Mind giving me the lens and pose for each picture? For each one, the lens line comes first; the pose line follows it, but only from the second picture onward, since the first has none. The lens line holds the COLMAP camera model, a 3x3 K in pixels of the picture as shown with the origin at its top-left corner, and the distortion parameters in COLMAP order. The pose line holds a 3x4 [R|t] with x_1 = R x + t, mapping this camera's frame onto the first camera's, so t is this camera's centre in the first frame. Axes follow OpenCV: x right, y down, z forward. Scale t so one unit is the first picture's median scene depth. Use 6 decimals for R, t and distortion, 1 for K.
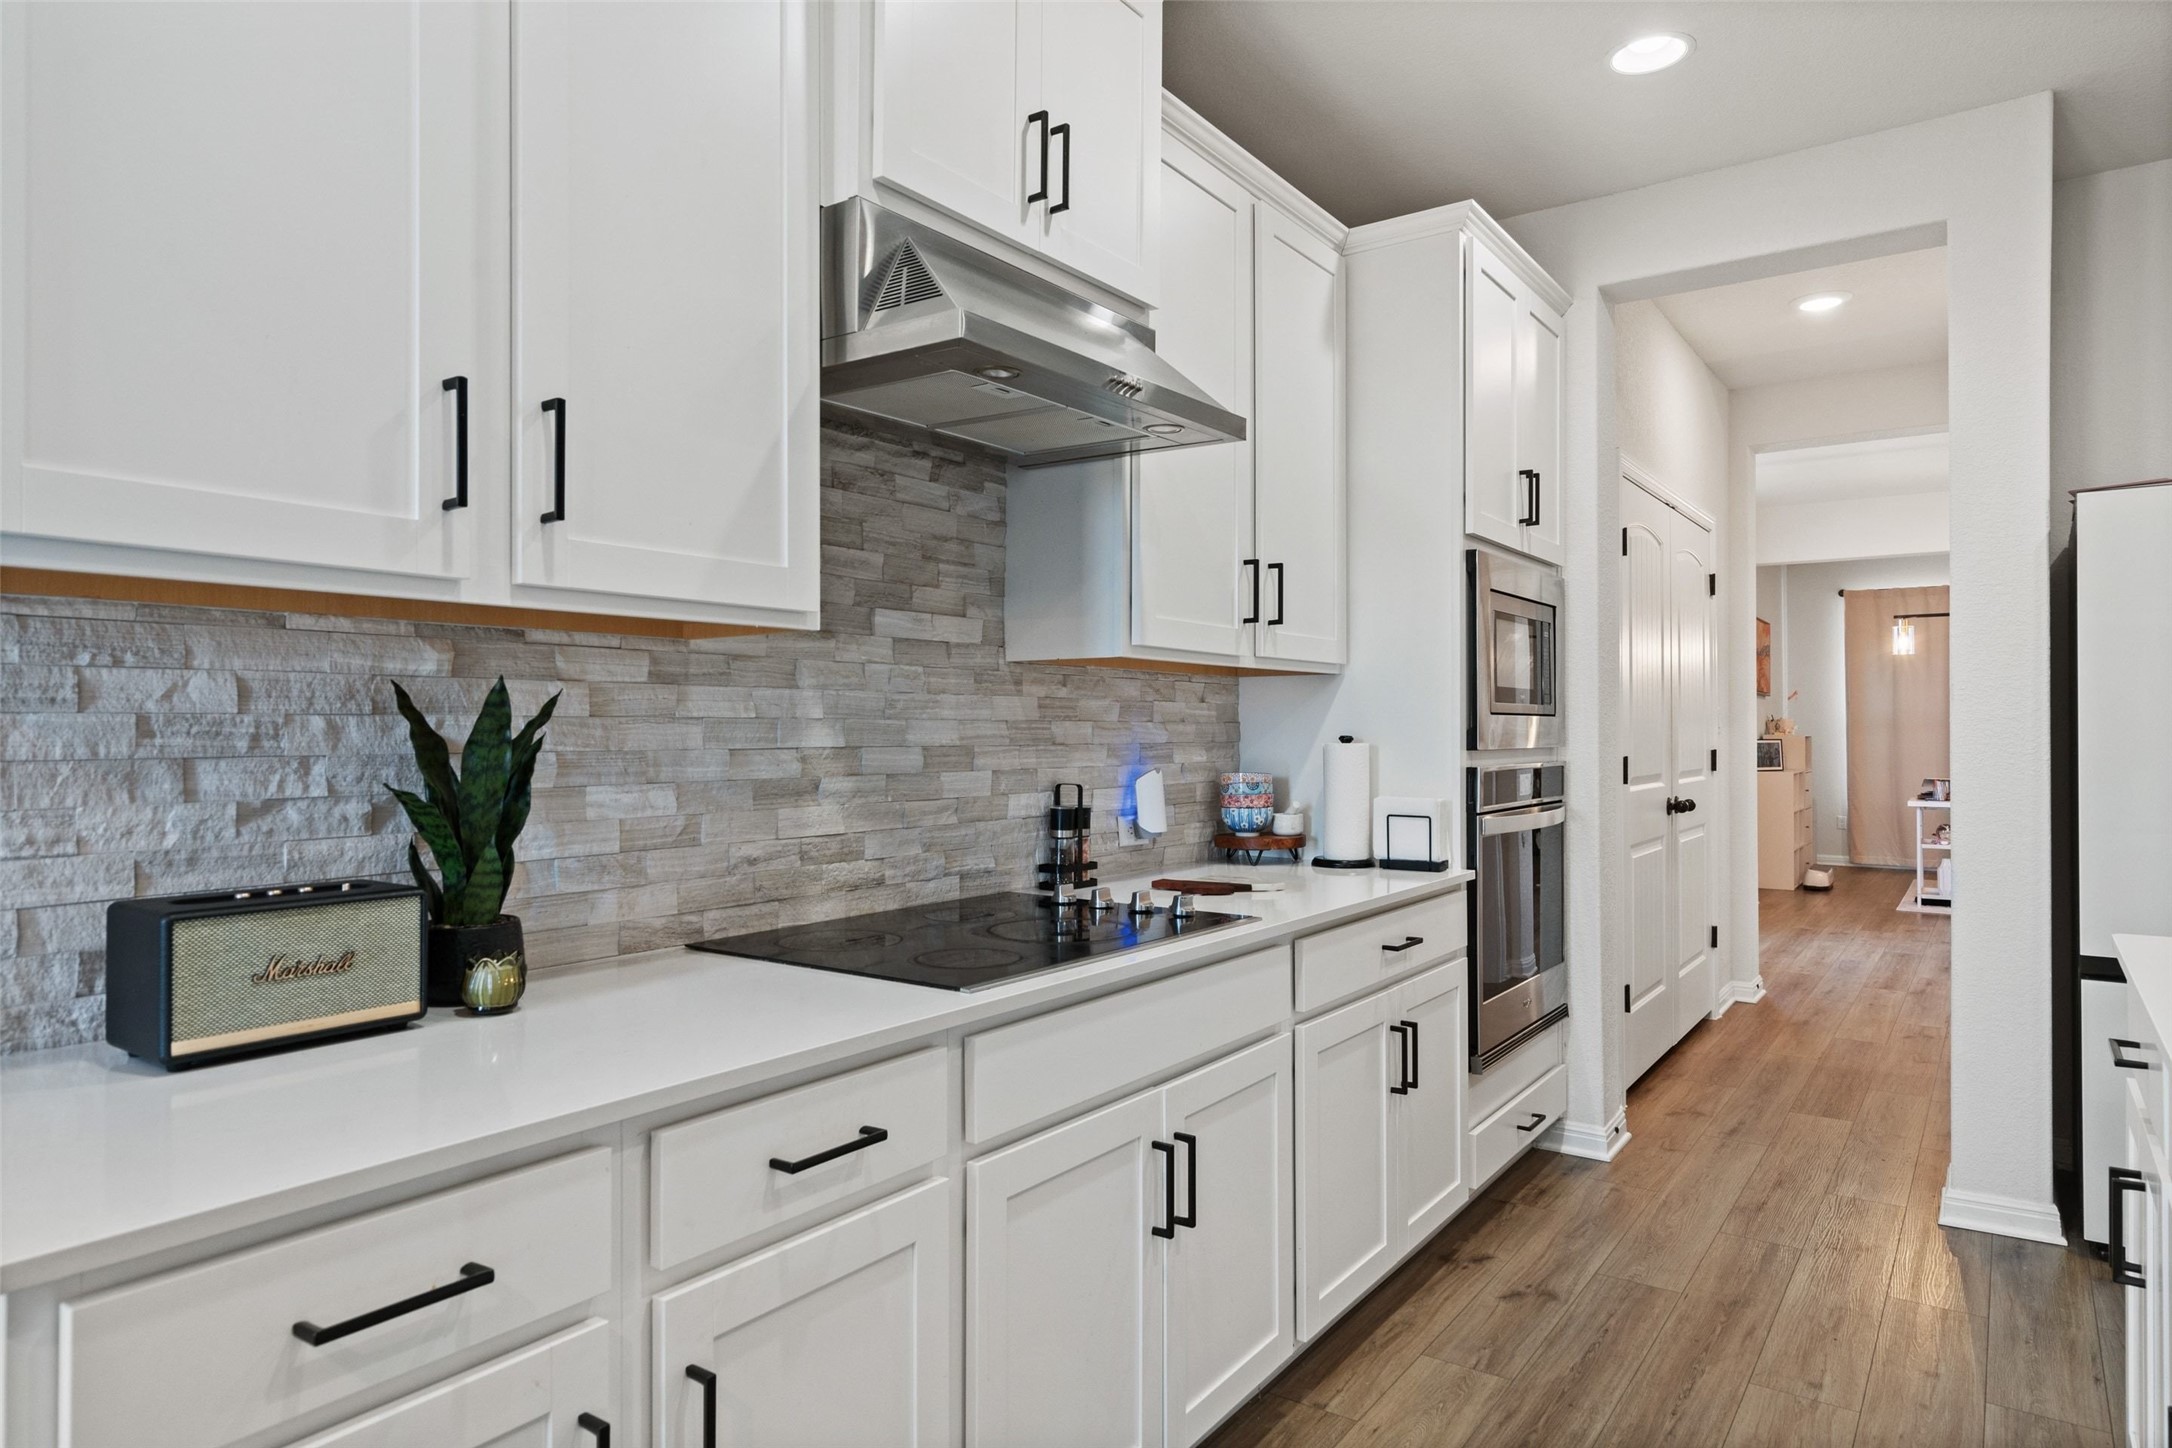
lens RADIAL K [[1303.5, 0, 1143.5], [0, 1303.5, 717.7], [0, 0, 1]] dist [0.046550, 0.001403]
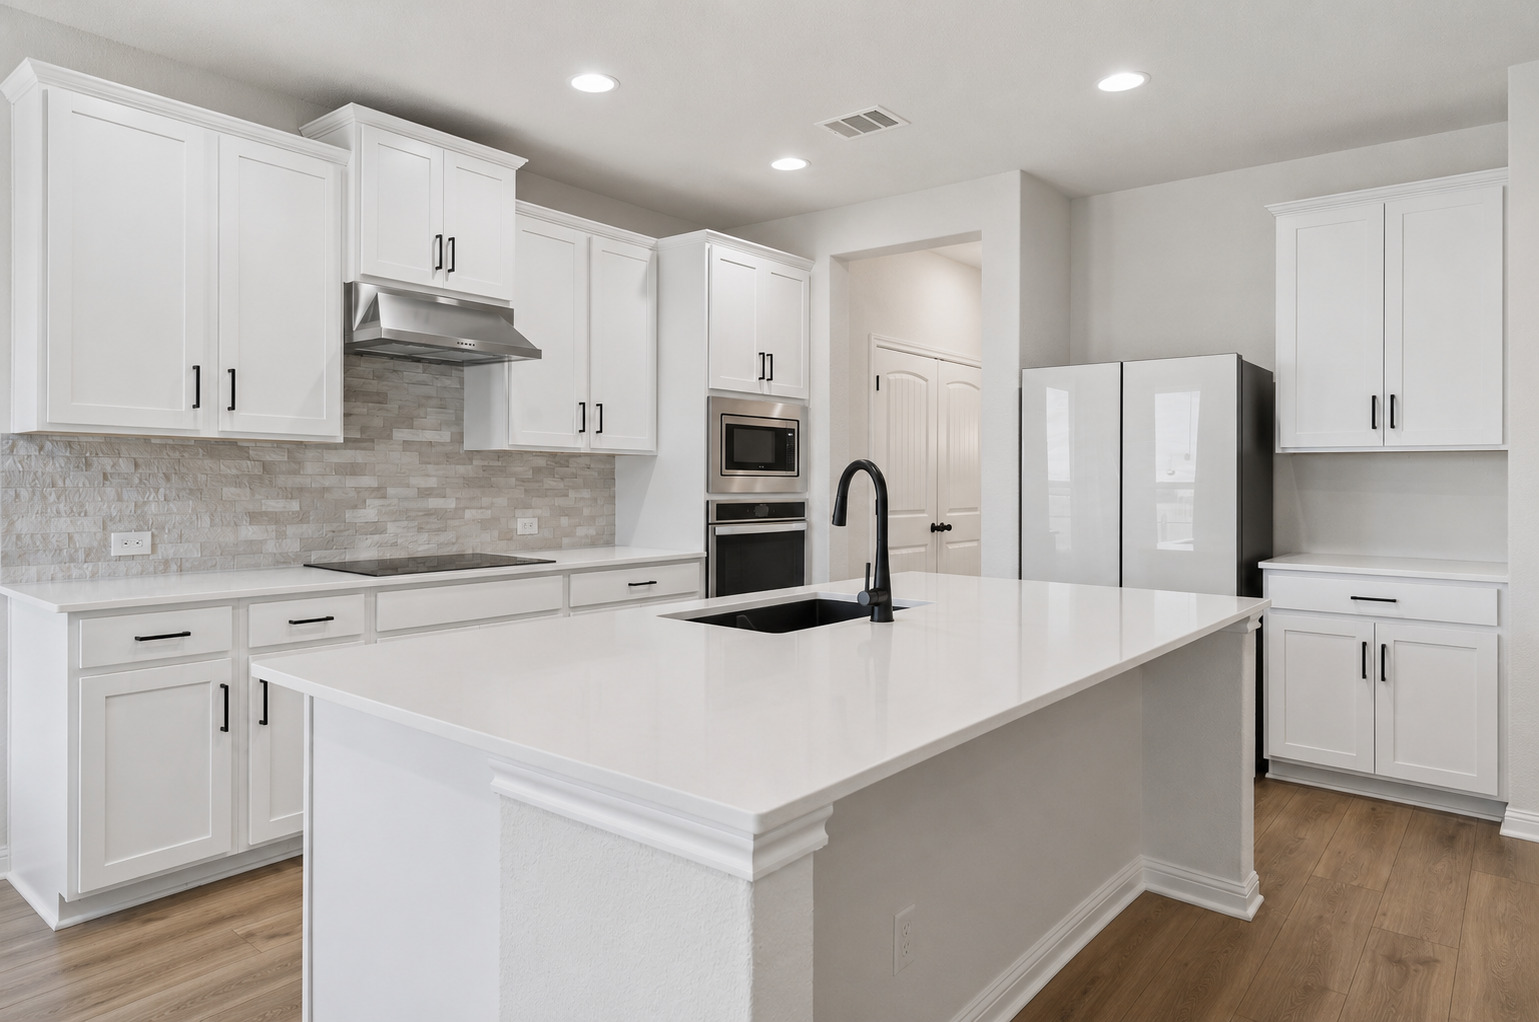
lens RADIAL K [[994.6, 0, 720.4], [0, 994.6, 469.6], [0, 0, 1]] dist [0.070954, 0.000208]
pose [[0.994328, 0.012044, -0.105668, 0.482962], [-0.011737, 0.999925, 0.003523, -0.019029], [0.105703, -0.002263, 0.994395, -0.623656]]
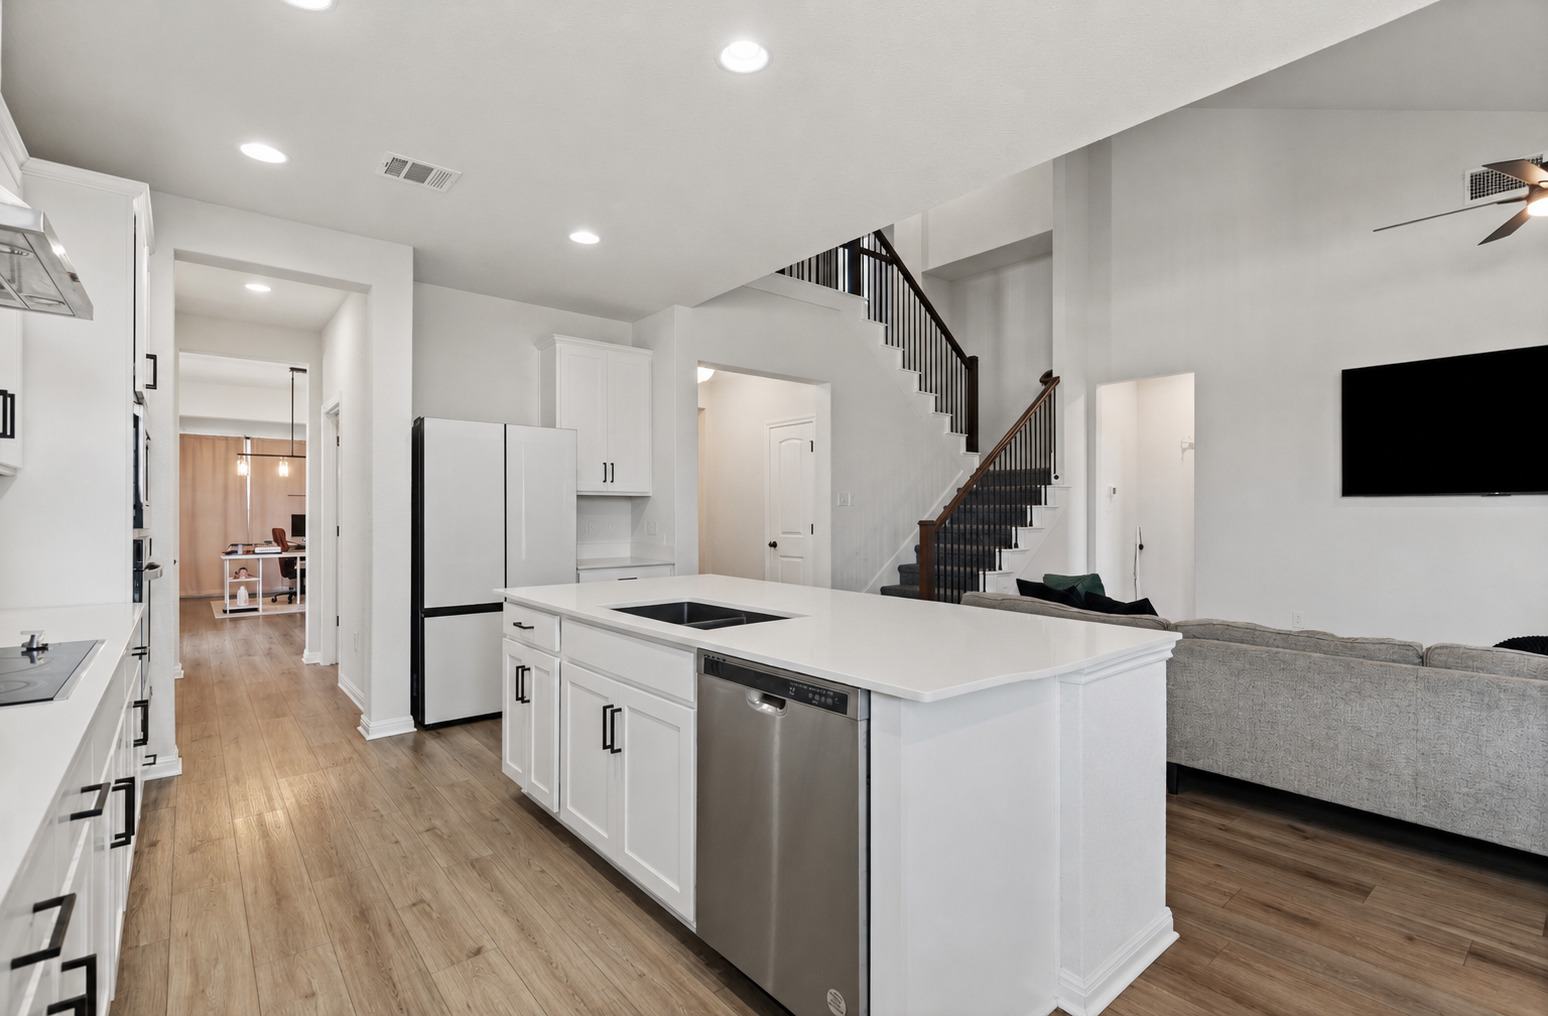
lens RADIAL K [[716.2, 0, 774.0], [0, 716.2, 508.0], [0, 0, 1]] dist [0.000420, -0.000005]
pose [[0.295997, 0.011475, 0.955120, -0.394591], [-0.008611, 0.999919, -0.009344, 0.001933], [-0.955150, -0.005458, 0.296072, 0.016356]]
